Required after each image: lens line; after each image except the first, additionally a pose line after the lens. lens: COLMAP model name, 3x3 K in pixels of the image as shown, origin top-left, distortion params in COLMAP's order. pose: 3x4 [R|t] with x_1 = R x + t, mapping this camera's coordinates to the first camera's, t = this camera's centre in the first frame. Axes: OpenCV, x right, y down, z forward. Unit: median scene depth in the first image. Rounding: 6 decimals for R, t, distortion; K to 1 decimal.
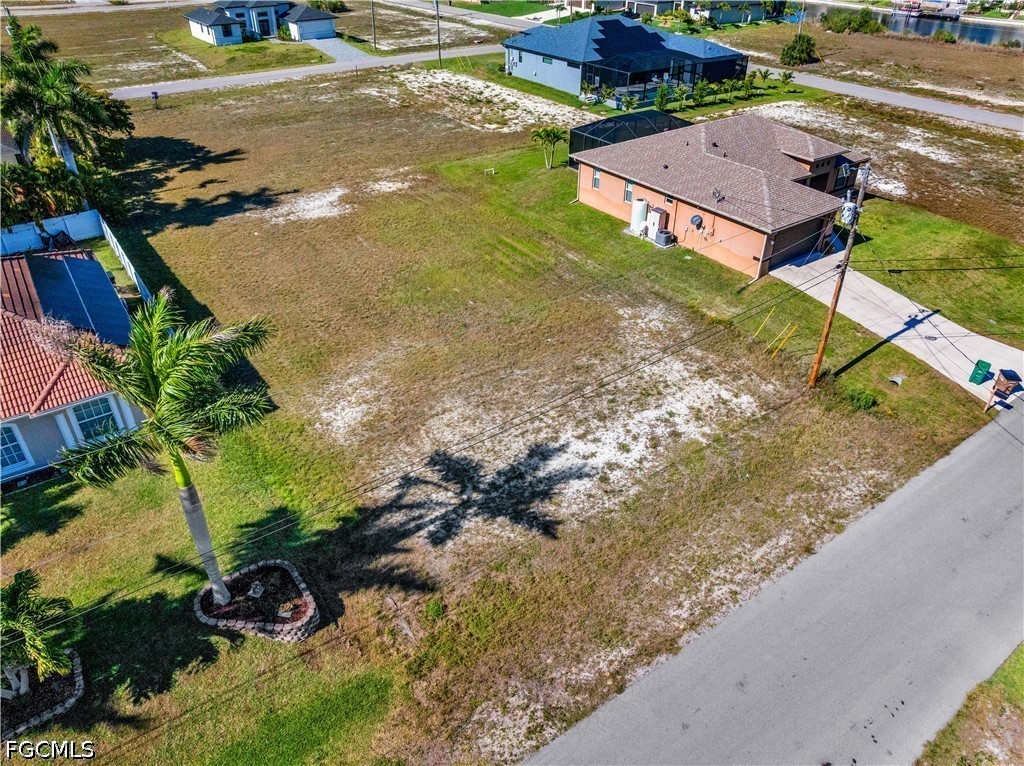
lens RADIAL K [[720.7, 0, 512.0], [0, 720.7, 383.0], [0, 0, 1]] dist [-0.035790, 0.001569]
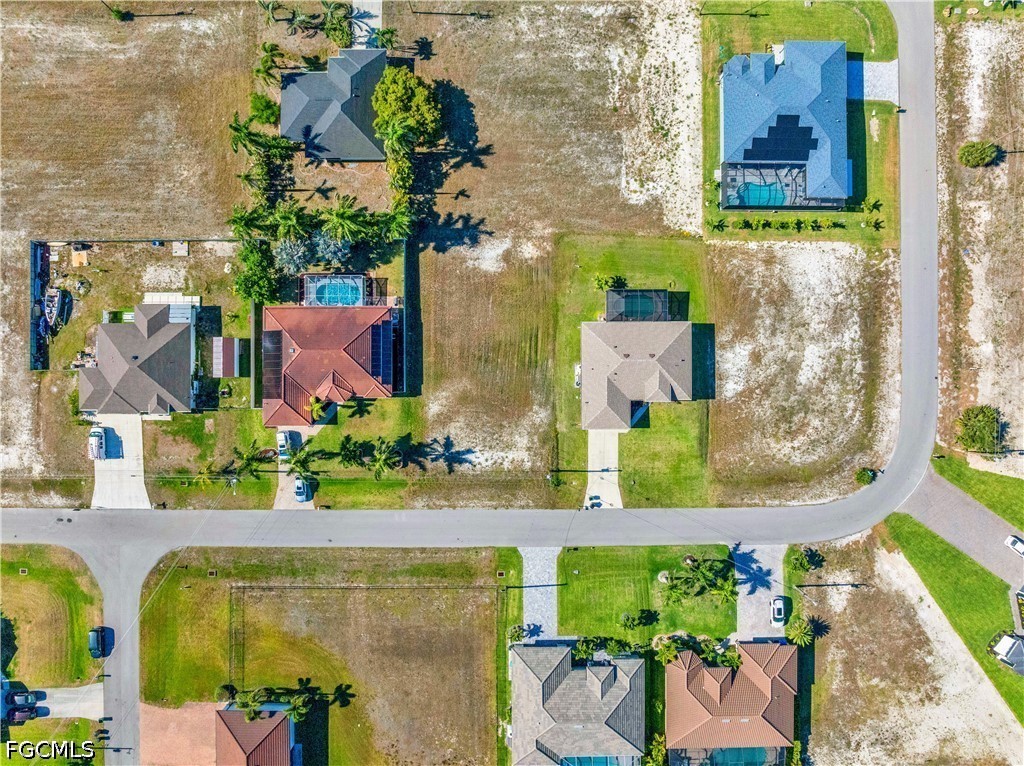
lens RADIAL K [[720.7, 0, 512.0], [0, 720.7, 383.0], [0, 0, 1]] dist [-0.035790, 0.001569]
pose [[0.813225, 0.581907, -0.006964, 0.038745], [-0.322653, 0.460808, 0.826772, -2.688977], [0.484314, -0.670105, 0.562494, -0.688201]]
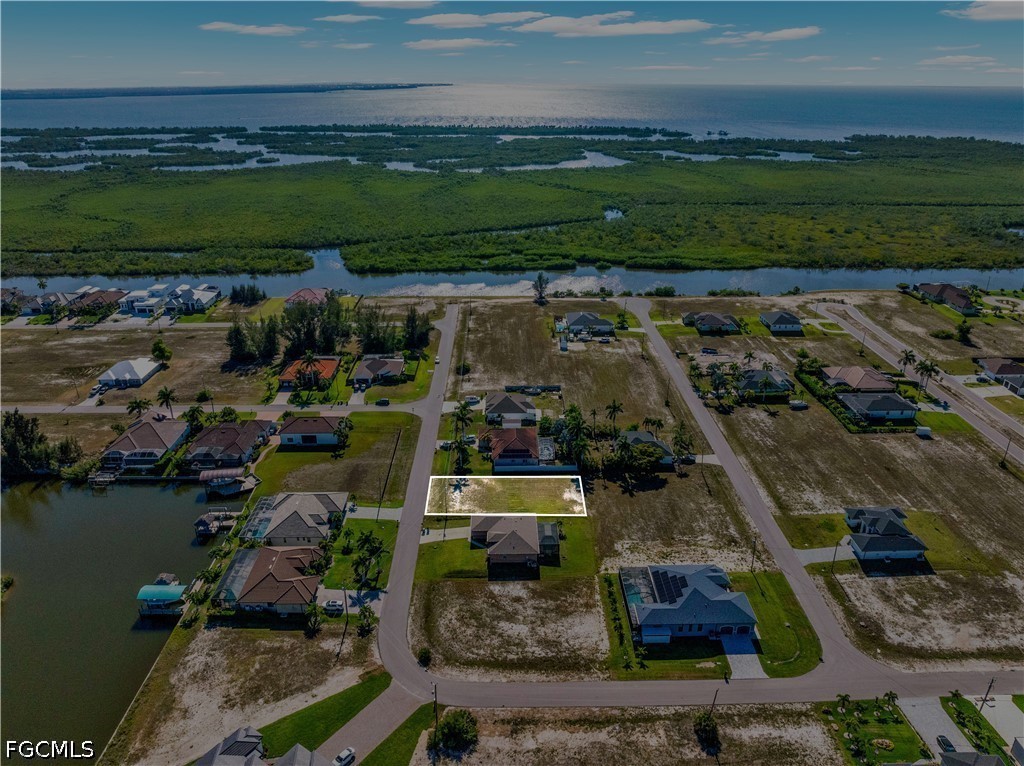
lens RADIAL K [[720.7, 0, 512.0], [0, 720.7, 383.0], [0, 0, 1]] dist [-0.035790, 0.001569]
pose [[-0.569702, 0.316992, -0.758258, 3.723722], [-0.461388, 0.640150, 0.614271, -4.009137], [0.680118, 0.699803, -0.218439, 1.663373]]
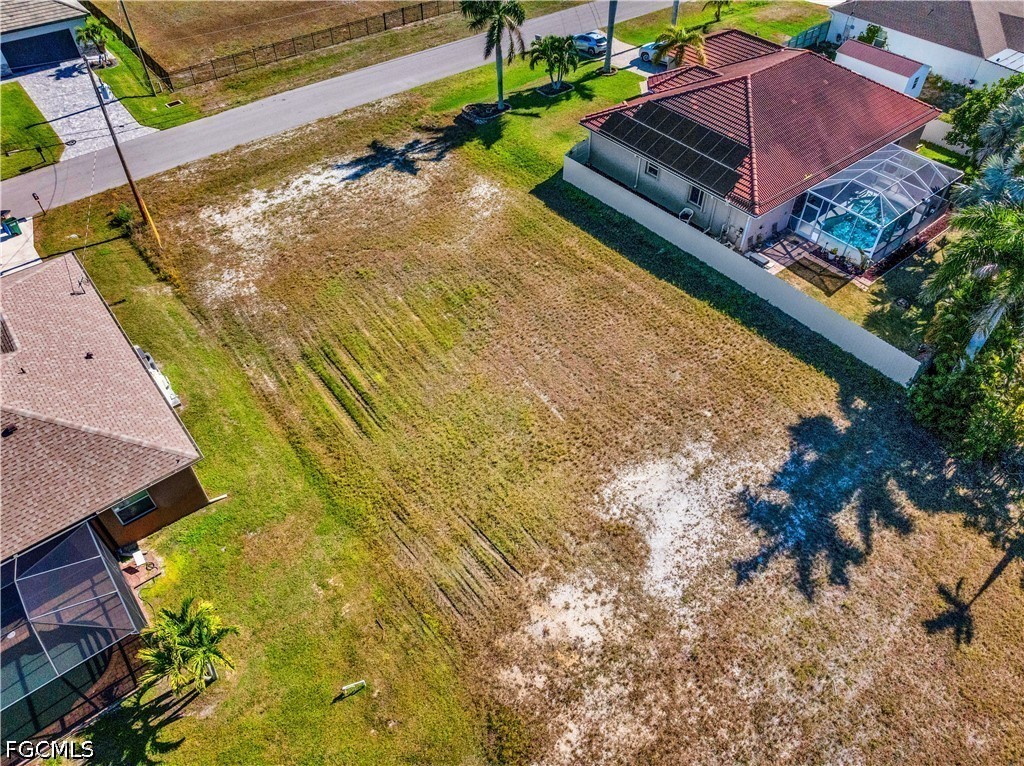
lens RADIAL K [[720.7, 0, 512.0], [0, 720.7, 383.0], [0, 0, 1]] dist [-0.035790, 0.001569]
pose [[-0.998193, 0.037455, -0.046988, -0.170697], [-0.039754, 0.174748, 0.983810, -1.139954], [0.045060, 0.983900, -0.172944, 1.374946]]
